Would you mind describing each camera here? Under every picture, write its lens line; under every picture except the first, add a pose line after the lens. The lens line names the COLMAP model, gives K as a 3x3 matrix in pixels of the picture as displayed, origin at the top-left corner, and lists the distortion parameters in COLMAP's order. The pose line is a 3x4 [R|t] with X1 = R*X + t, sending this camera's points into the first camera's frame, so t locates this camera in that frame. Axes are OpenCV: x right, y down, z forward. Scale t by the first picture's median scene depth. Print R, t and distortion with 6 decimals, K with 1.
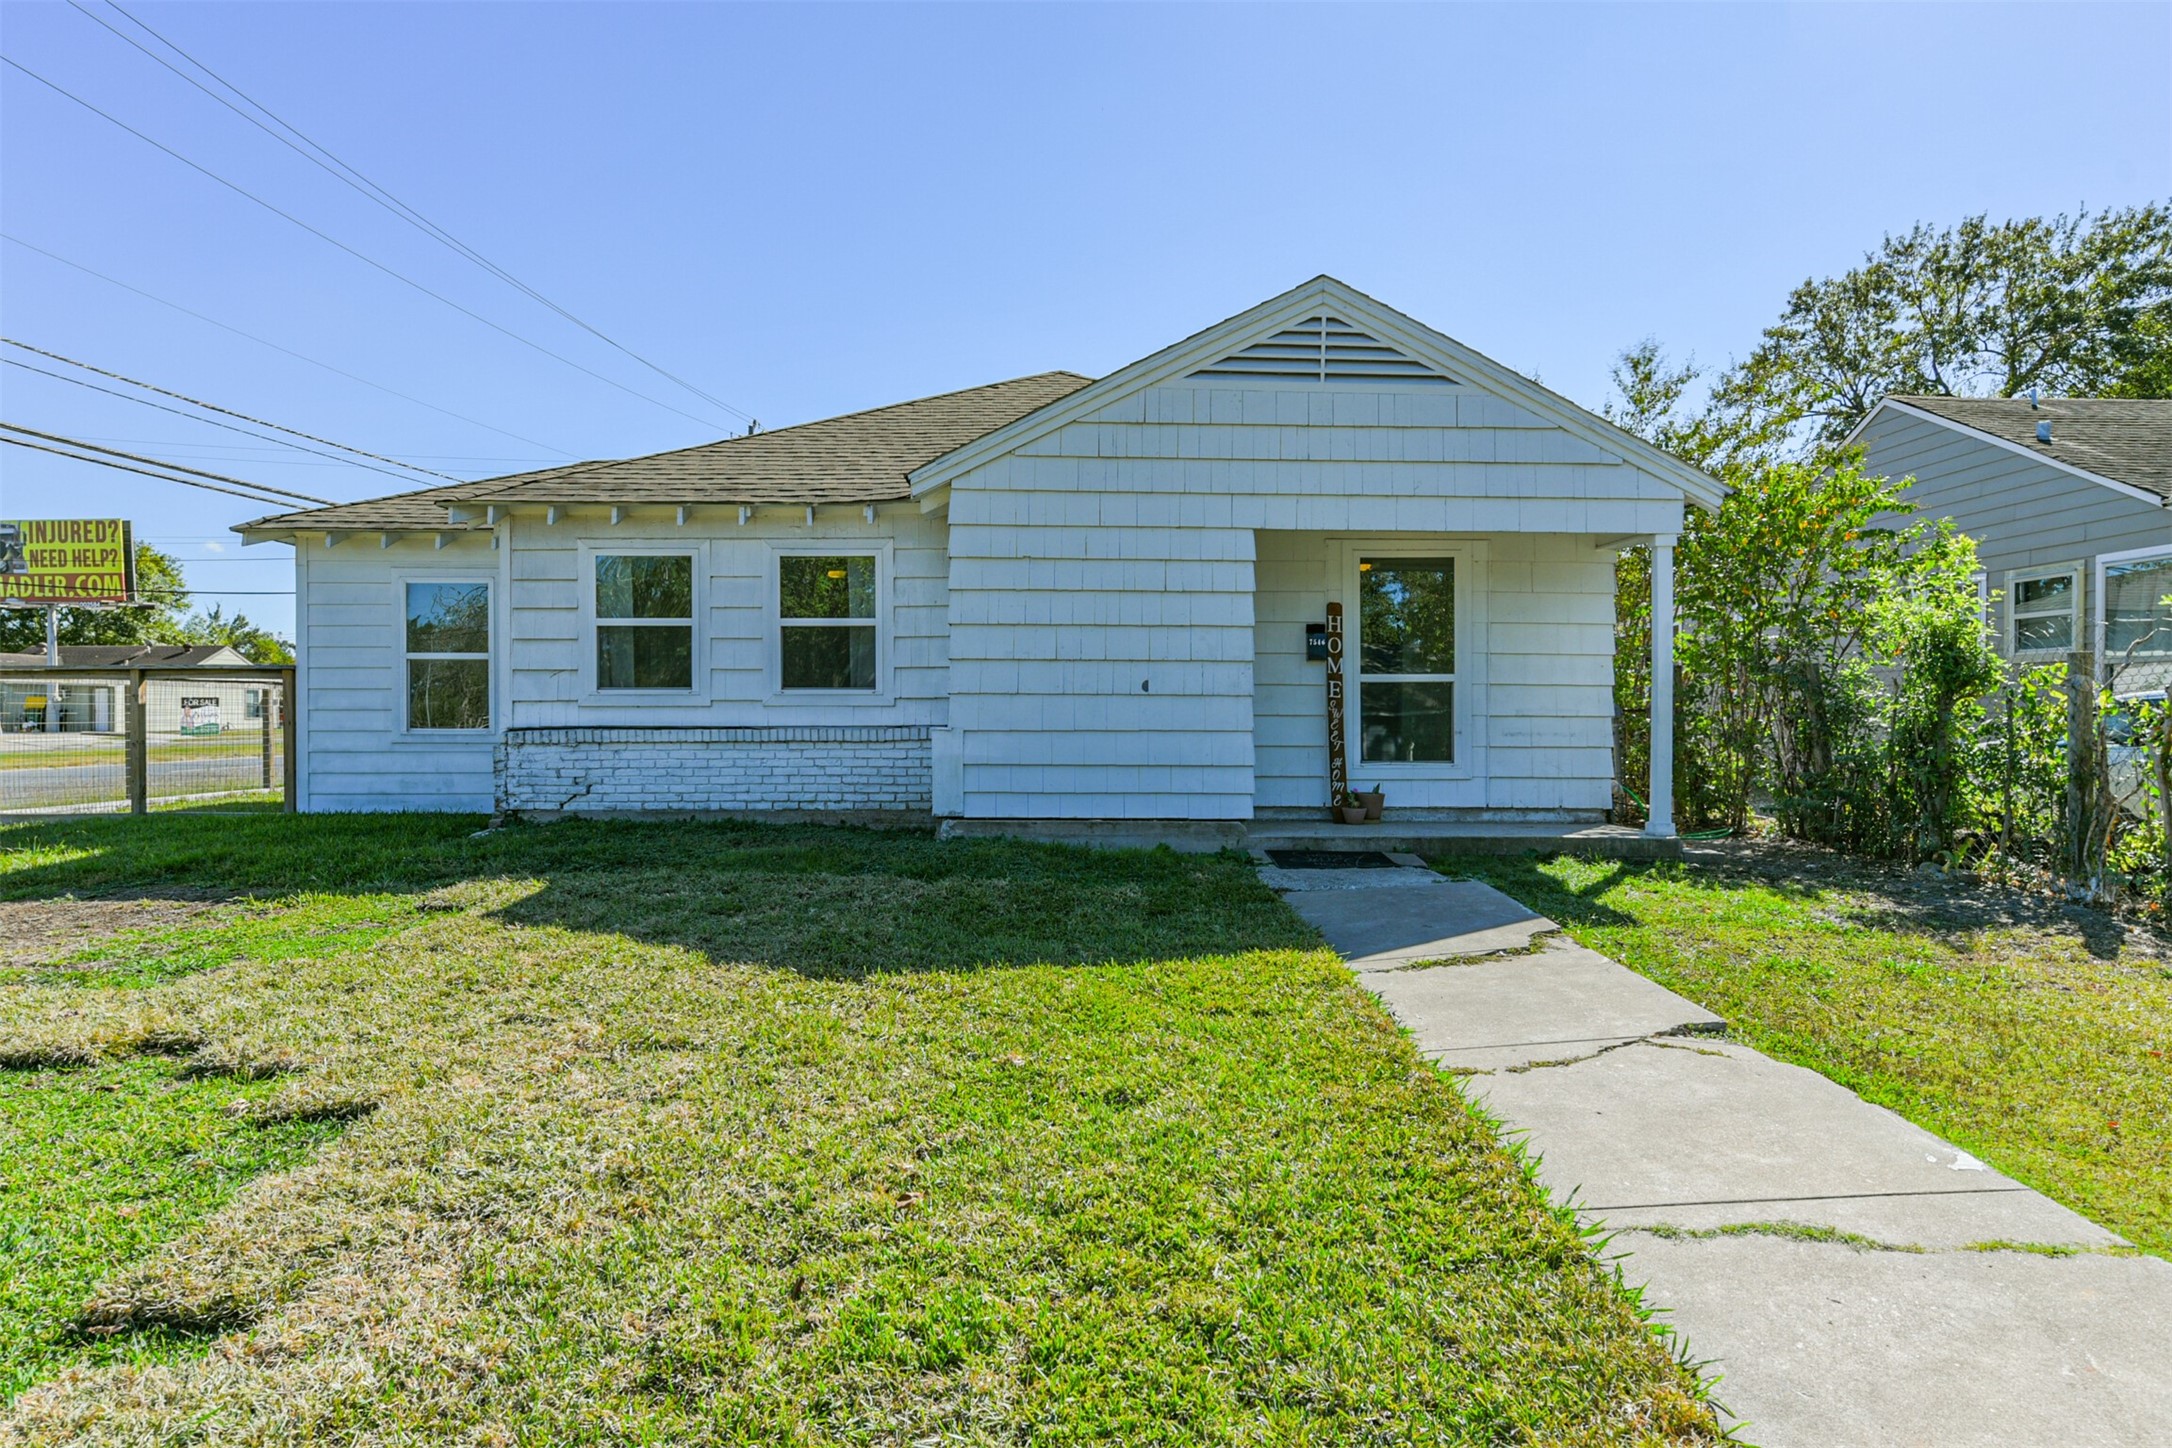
lens RADIAL K [[1065.7, 0, 1092.1], [0, 1065.7, 726.6], [0, 0, 1]] dist [0.006214, 0.000899]
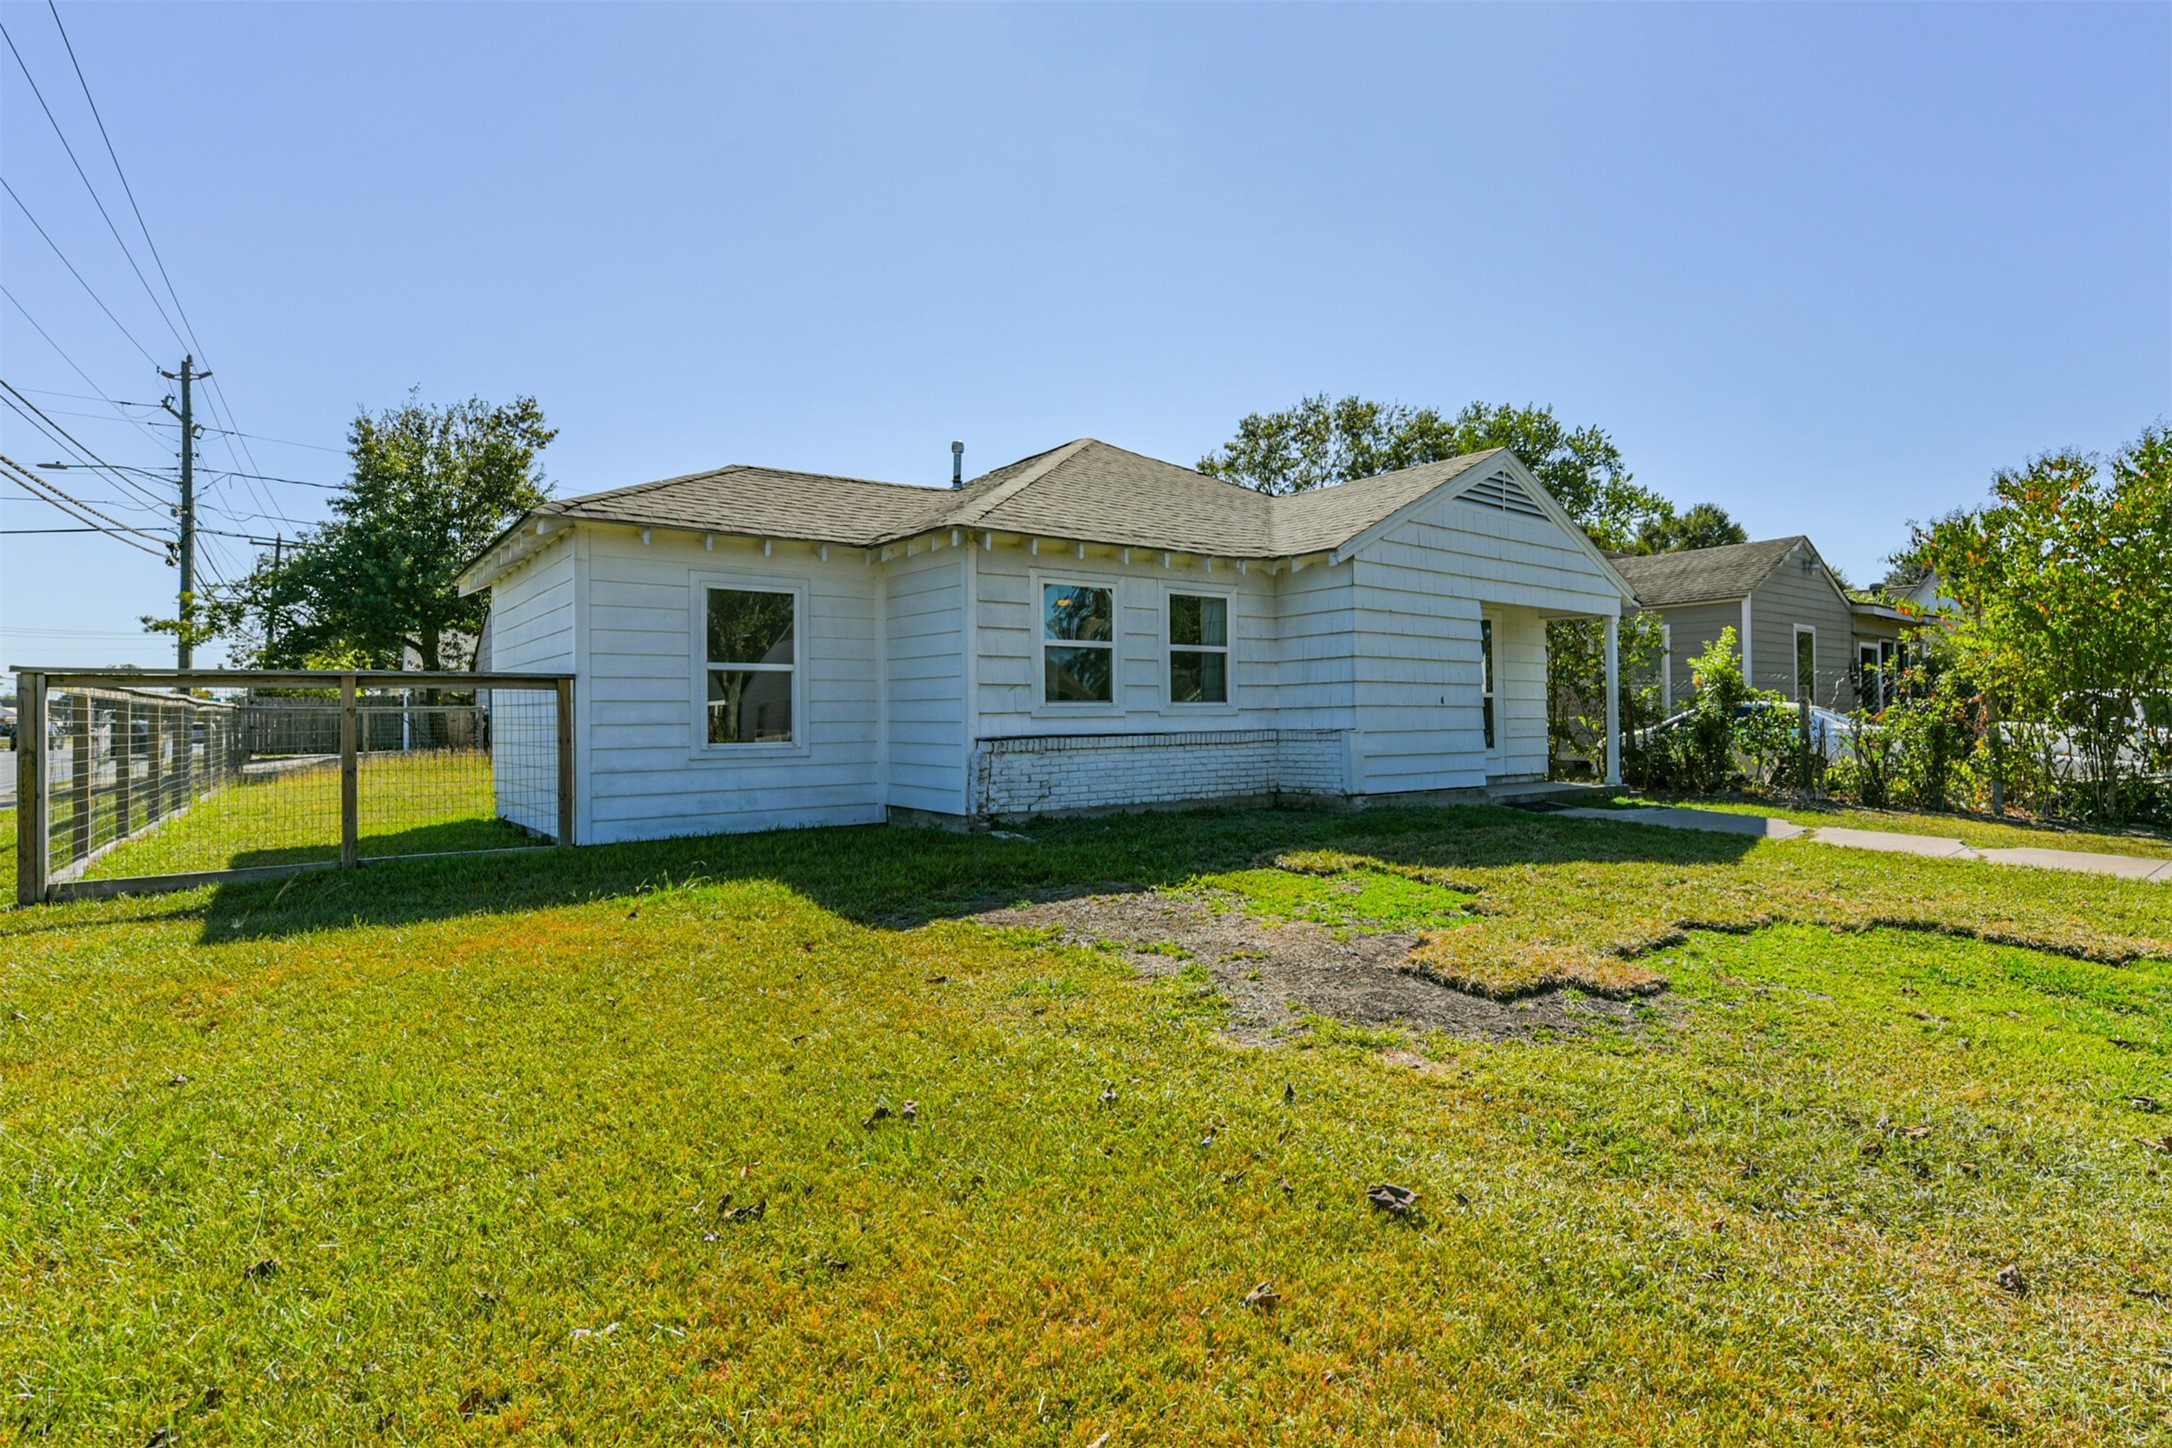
lens RADIAL K [[1015.1, 0, 1088.1], [0, 1015.1, 709.7], [0, 0, 1]] dist [-0.000492, -0.000086]
pose [[0.818531, -0.003777, 0.574451, -1.039989], [0.018052, 0.999654, -0.019150, -0.005834], [-0.574179, 0.026045, 0.818315, 0.100715]]
